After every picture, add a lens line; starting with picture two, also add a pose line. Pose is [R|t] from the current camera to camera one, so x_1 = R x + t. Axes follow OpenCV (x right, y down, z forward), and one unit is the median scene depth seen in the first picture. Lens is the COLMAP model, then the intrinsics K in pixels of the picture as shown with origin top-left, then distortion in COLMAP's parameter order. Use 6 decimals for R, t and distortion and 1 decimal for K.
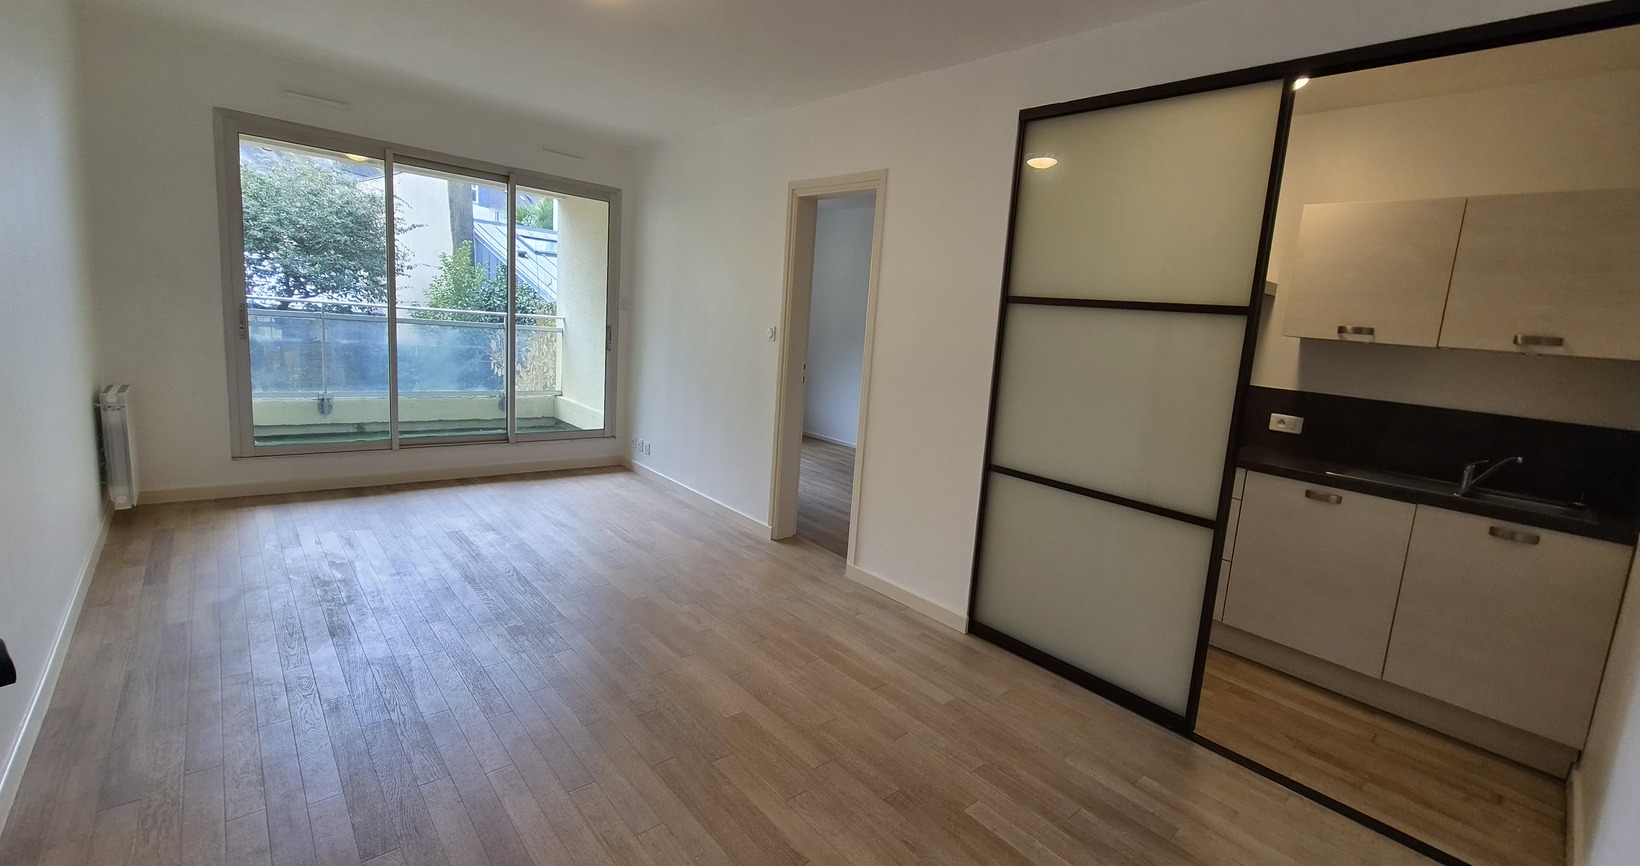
lens RADIAL K [[671.3, 0, 813.1], [0, 671.3, 430.3], [0, 0, 1]] dist [0.001256, 0.000430]
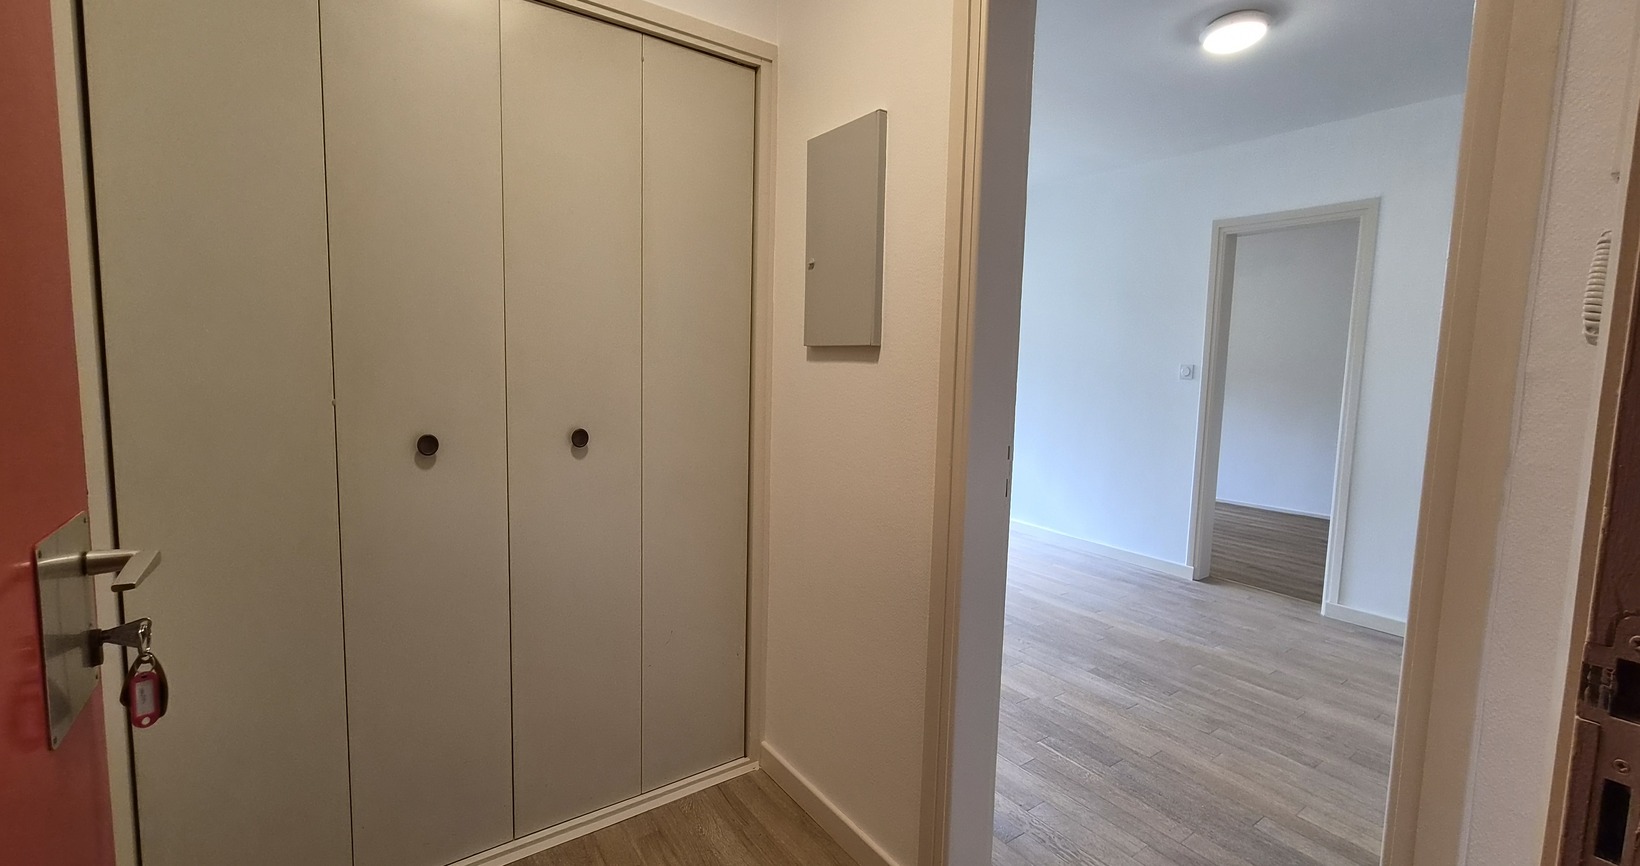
lens RADIAL K [[671.3, 0, 813.1], [0, 671.3, 430.3], [0, 0, 1]] dist [0.001256, 0.000430]
pose [[0.992062, -0.050777, -0.115043, -0.625187], [0.042833, 0.996592, -0.070503, -0.012646], [0.118231, 0.065016, 0.990855, -0.066029]]
